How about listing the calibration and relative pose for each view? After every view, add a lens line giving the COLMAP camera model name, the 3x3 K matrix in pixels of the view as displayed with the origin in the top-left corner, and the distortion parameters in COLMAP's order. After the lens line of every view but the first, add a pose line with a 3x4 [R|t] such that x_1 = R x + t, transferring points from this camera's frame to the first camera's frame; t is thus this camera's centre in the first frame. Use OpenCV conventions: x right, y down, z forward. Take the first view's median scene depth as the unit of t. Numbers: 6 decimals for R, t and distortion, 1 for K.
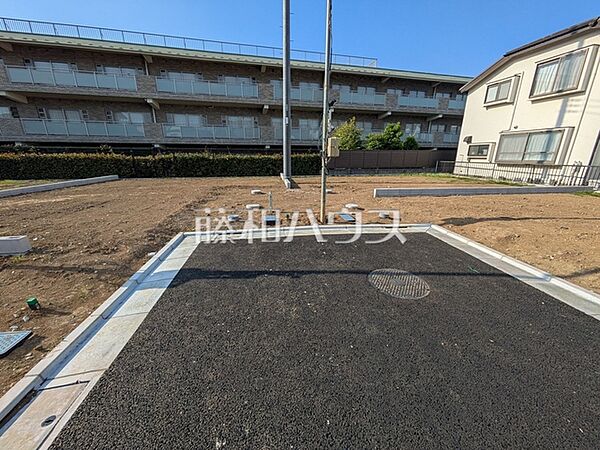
lens RADIAL K [[239.0, 0, 300.0], [0, 239.0, 225.0], [0, 0, 1]] dist [0.000247, 0.000099]
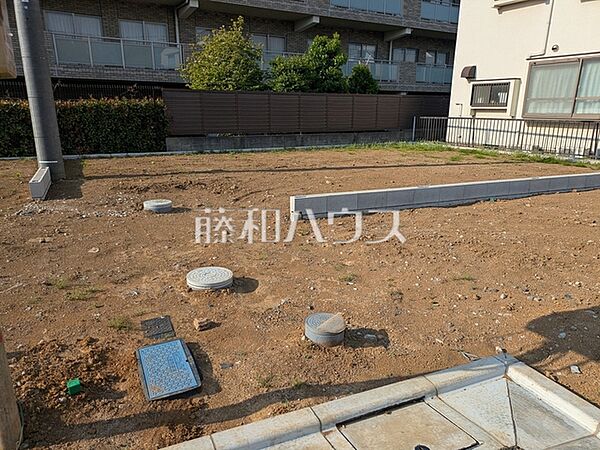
lens RADIAL K [[439.5, 0, 300.0], [0, 439.5, 225.0], [0, 0, 1]] dist [0.038070, -0.003297]
pose [[0.956535, -0.070637, 0.282933, 0.079149], [0.077187, 0.996944, -0.012056, -0.056316], [-0.281217, 0.033371, 0.959064, 0.216503]]
